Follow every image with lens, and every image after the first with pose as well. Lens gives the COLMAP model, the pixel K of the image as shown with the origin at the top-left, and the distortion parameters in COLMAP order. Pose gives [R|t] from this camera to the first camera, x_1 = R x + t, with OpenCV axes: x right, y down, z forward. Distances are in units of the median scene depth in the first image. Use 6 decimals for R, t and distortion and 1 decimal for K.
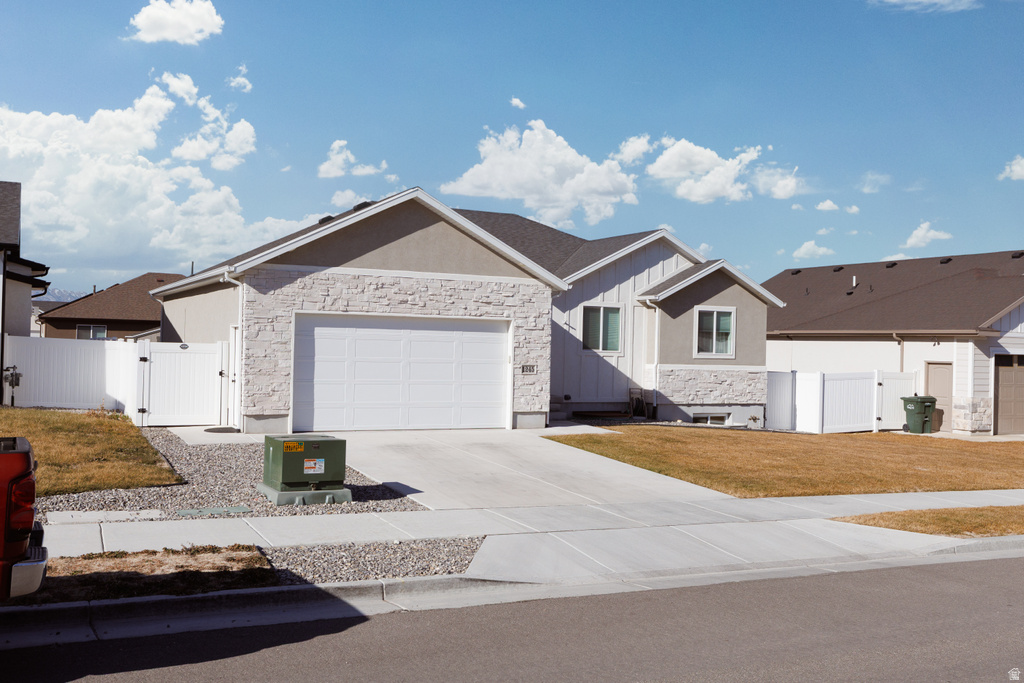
lens RADIAL K [[979.2, 0, 511.2], [0, 979.2, 332.2], [0, 0, 1]] dist [-0.004045, 0.000000]
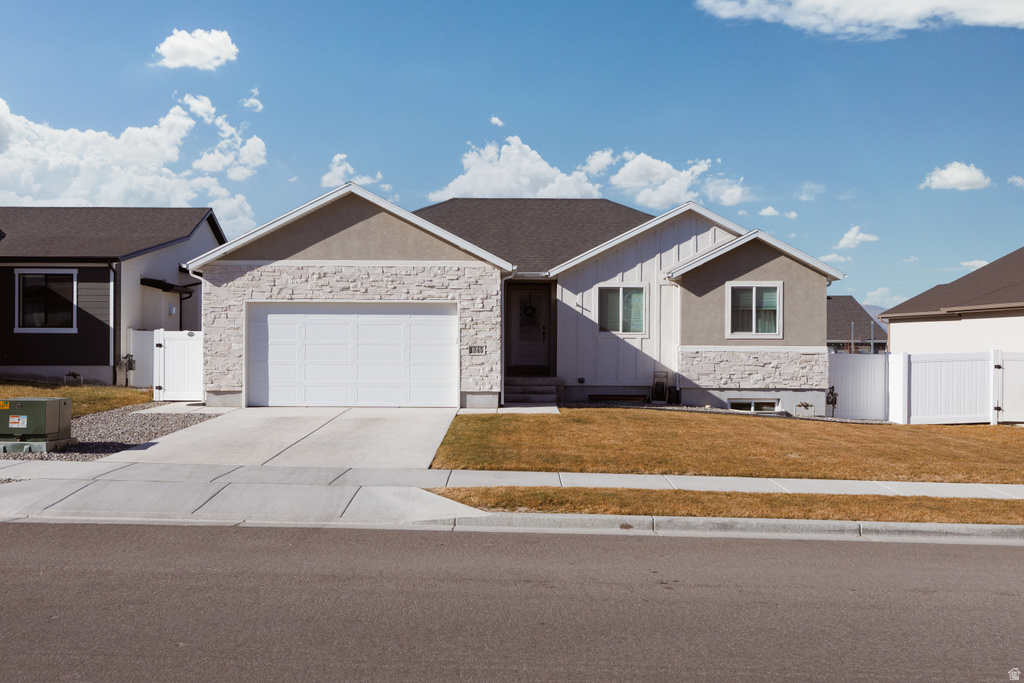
lens RADIAL K [[979.2, 0, 506.8], [0, 979.2, 349.1], [0, 0, 1]] dist [-0.004045, 0.000000]
pose [[0.899371, -0.014874, -0.436934, 0.489412], [0.022234, 0.999684, 0.011734, 0.025283], [0.436621, -0.020268, 0.899417, 0.094415]]
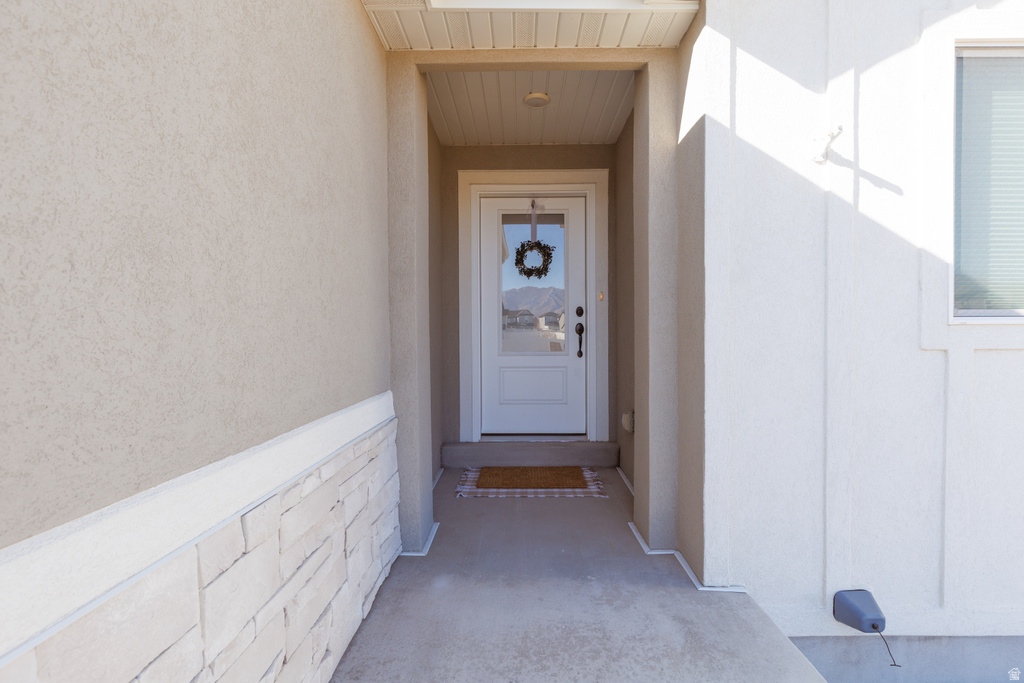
lens RADIAL K [[529.3, 0, 514.5], [0, 529.3, 343.8], [0, 0, 1]] dist [-0.001833, -0.000222]
pose [[0.896321, -0.023949, -0.442758, 0.054353], [0.028411, 0.999590, 0.003447, 0.023991], [0.442494, -0.015669, 0.896634, 1.043635]]
